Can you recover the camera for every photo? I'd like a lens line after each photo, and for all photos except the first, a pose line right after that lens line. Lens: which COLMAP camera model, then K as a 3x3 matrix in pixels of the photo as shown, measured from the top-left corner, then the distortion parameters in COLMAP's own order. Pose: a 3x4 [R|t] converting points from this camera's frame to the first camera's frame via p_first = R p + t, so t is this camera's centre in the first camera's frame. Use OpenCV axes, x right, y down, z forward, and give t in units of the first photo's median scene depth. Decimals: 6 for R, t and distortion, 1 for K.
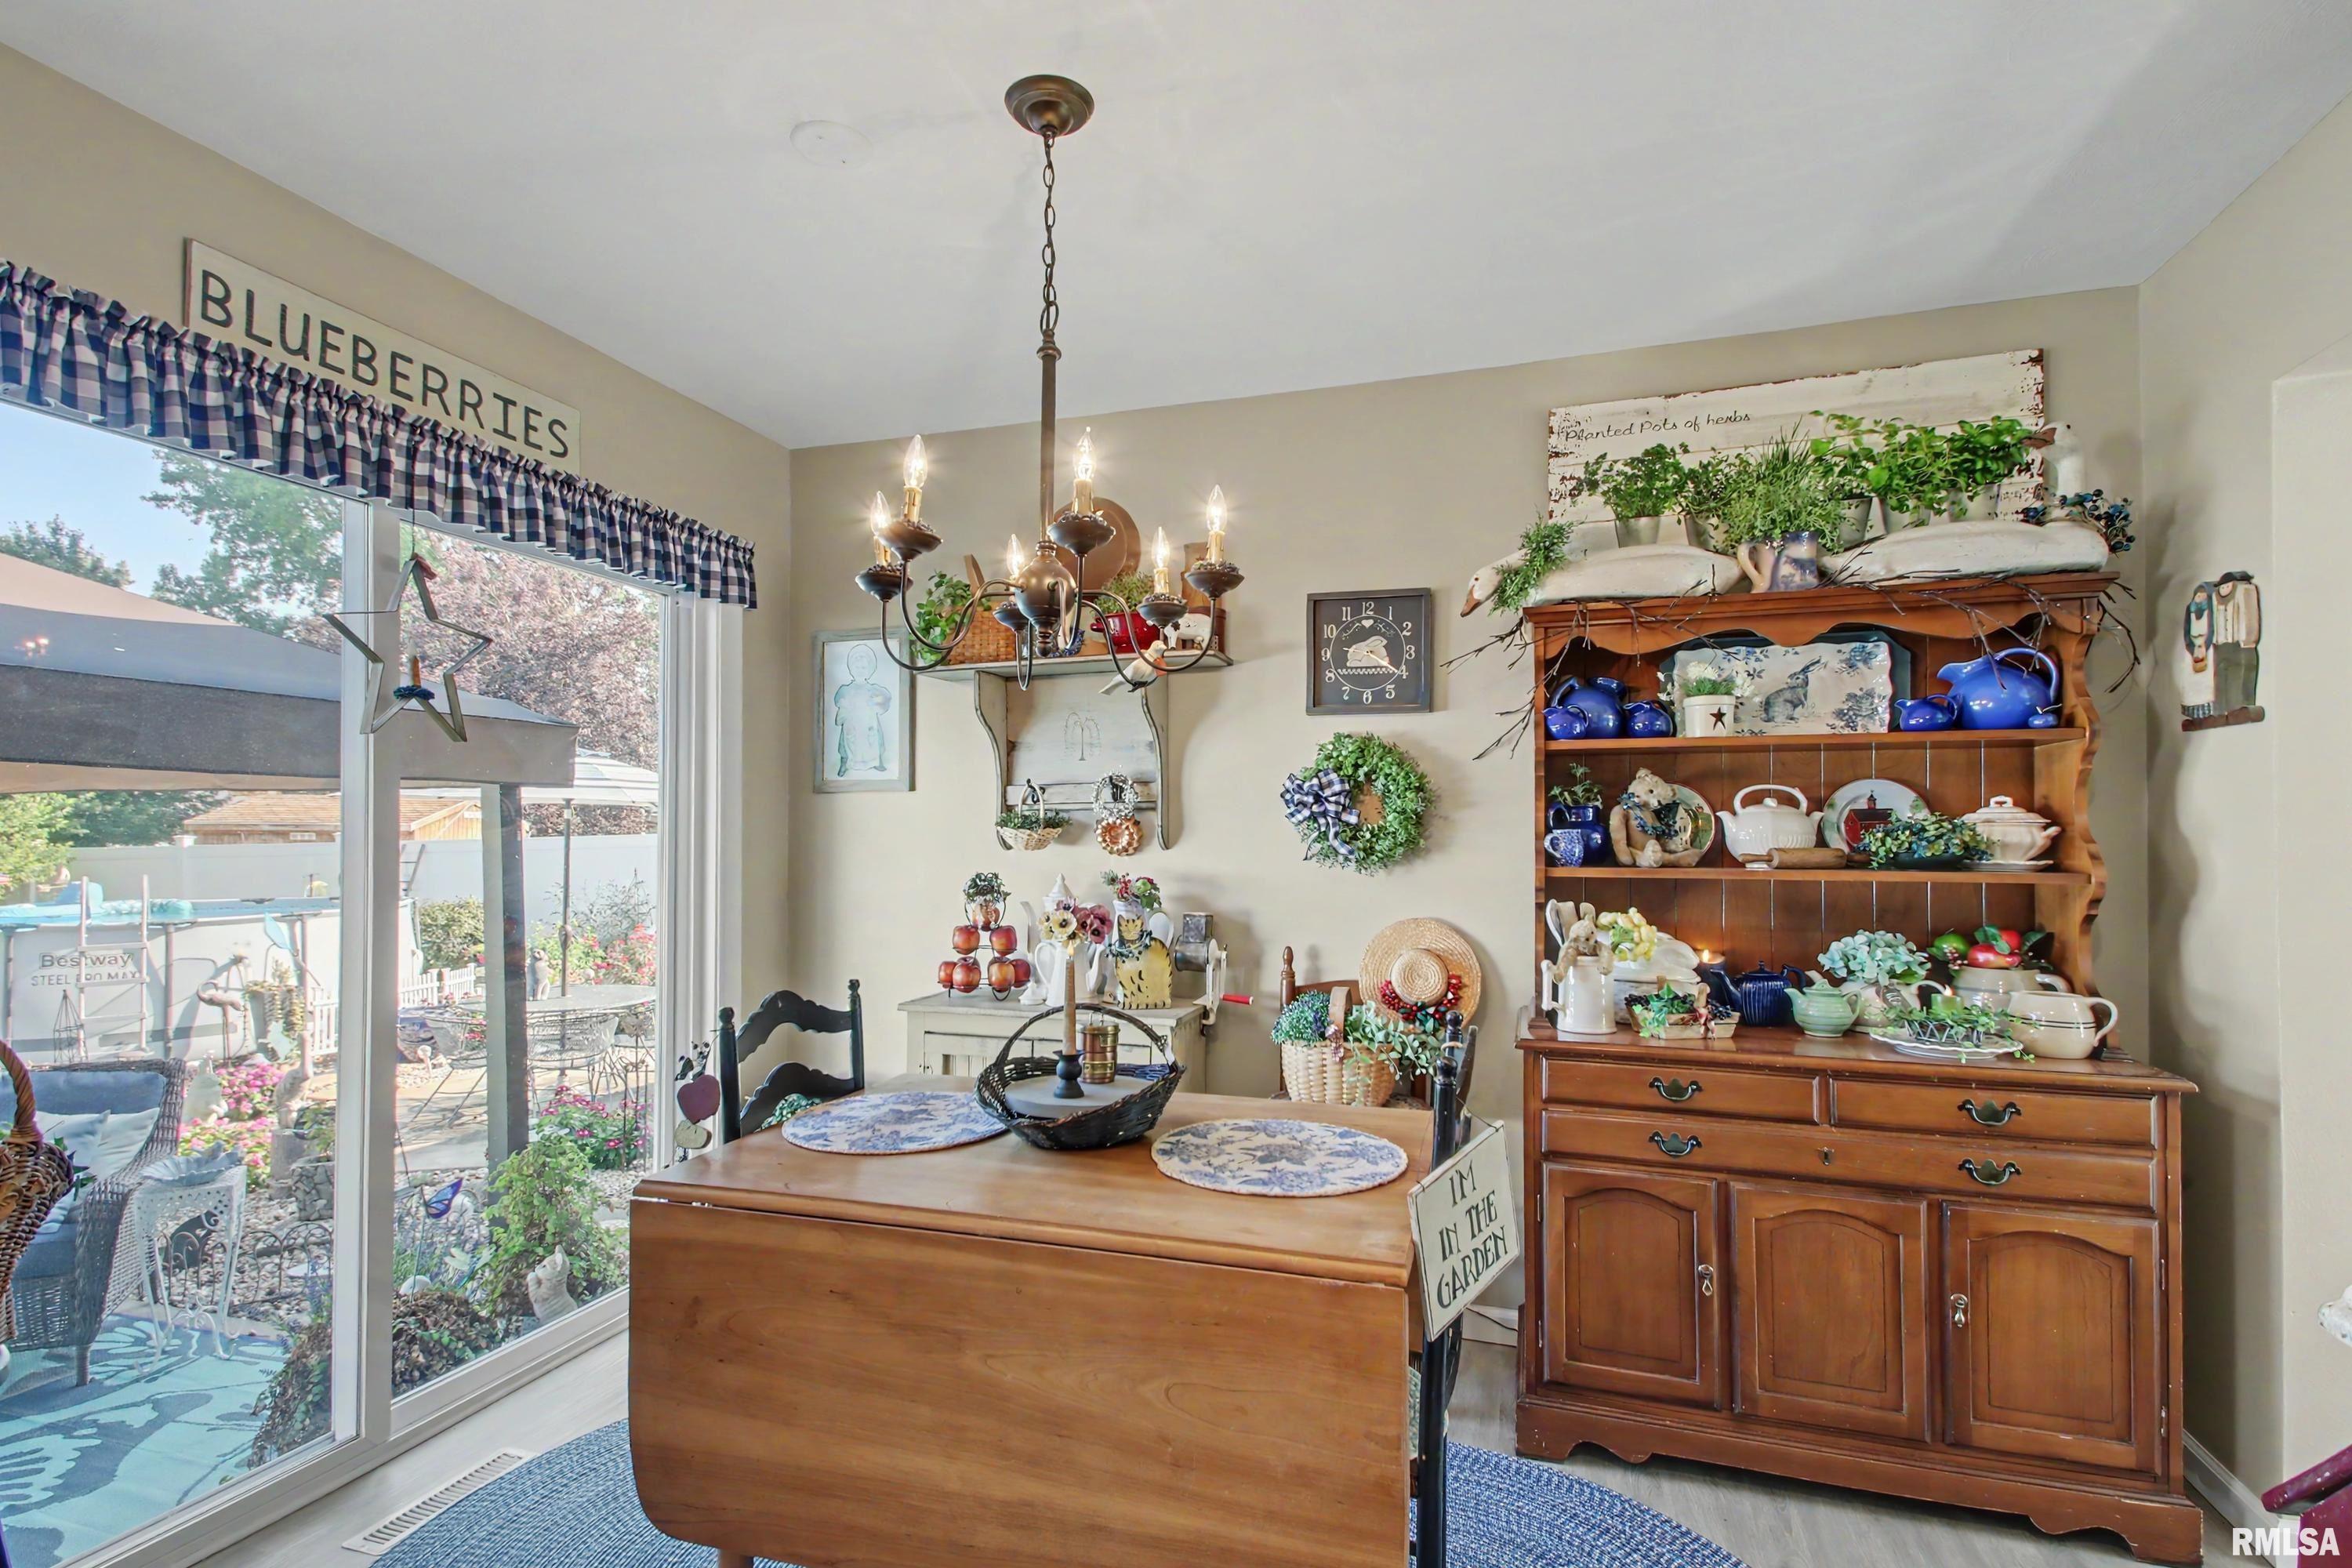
lens RADIAL K [[1101.7, 0, 1169.0], [0, 1101.7, 819.7], [0, 0, 1]] dist [0.057946, -0.027972]
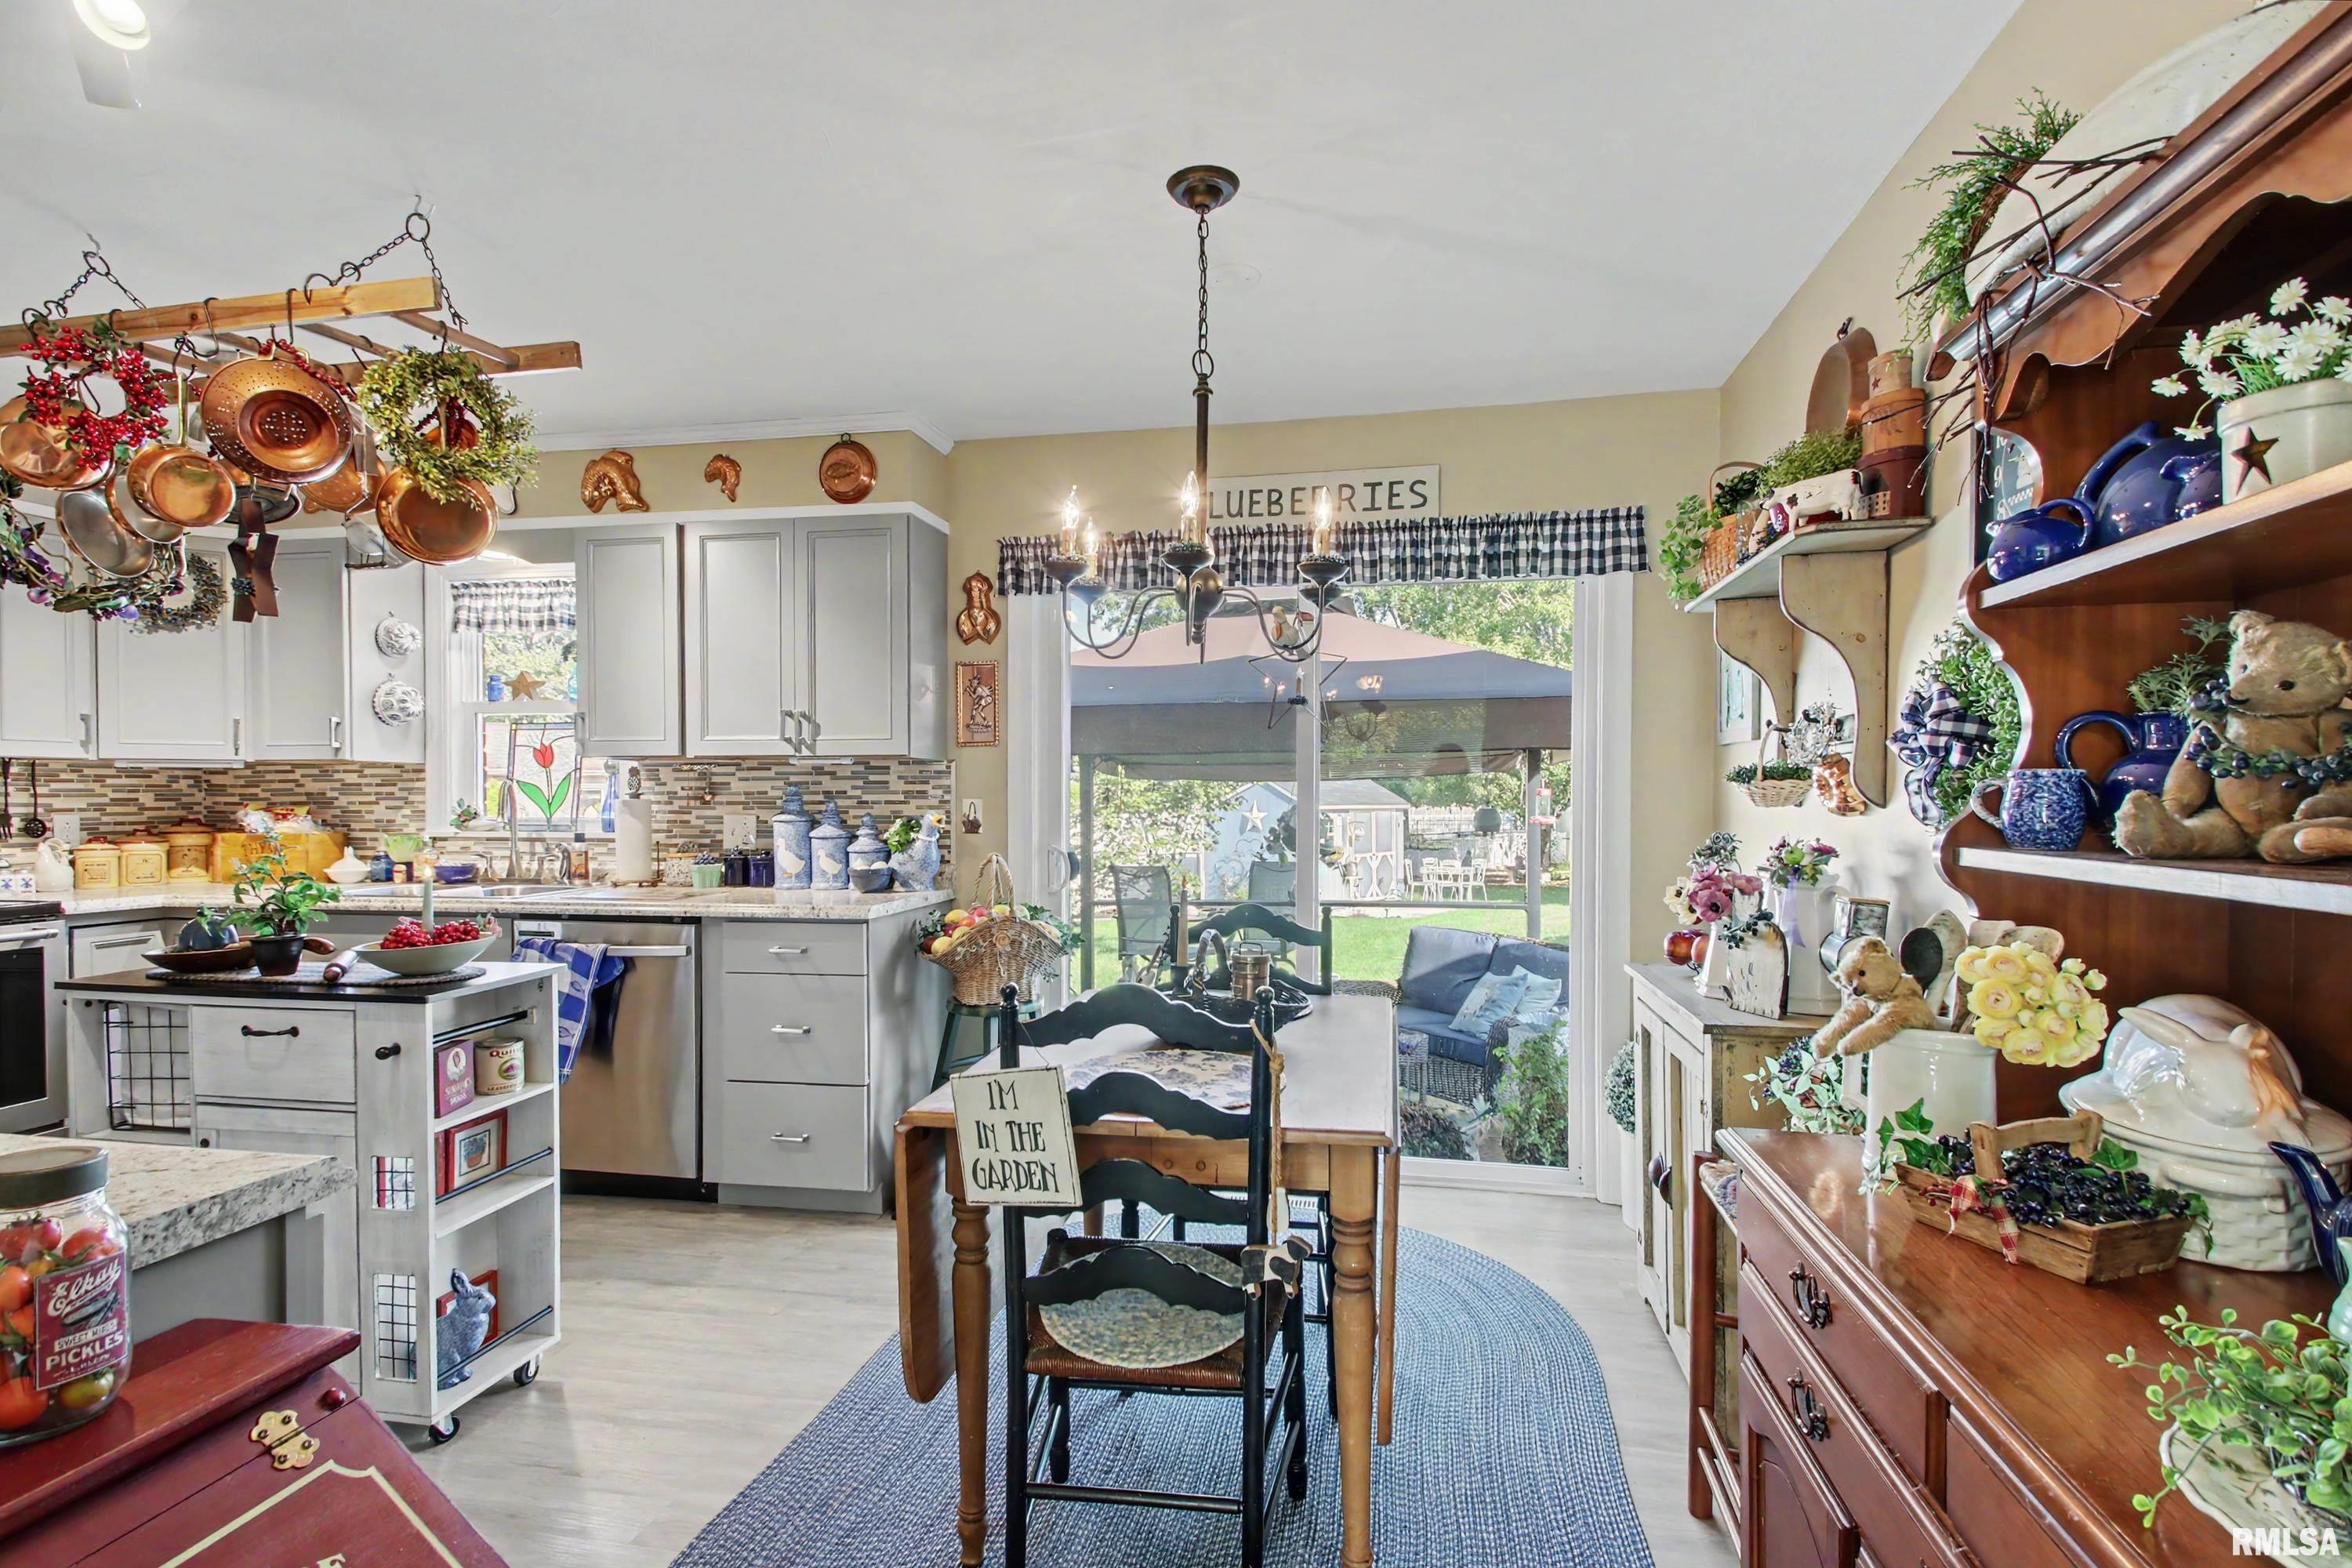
lens RADIAL K [[1139.5, 0, 1199.5], [0, 1139.5, 790.8], [0, 0, 1]] dist [0.059239, -0.027873]
pose [[0.132906, -0.002939, -0.991124, 0.916484], [0.010283, 0.999946, -0.001586, 0.014879], [0.991075, -0.009981, 0.132929, 0.664117]]
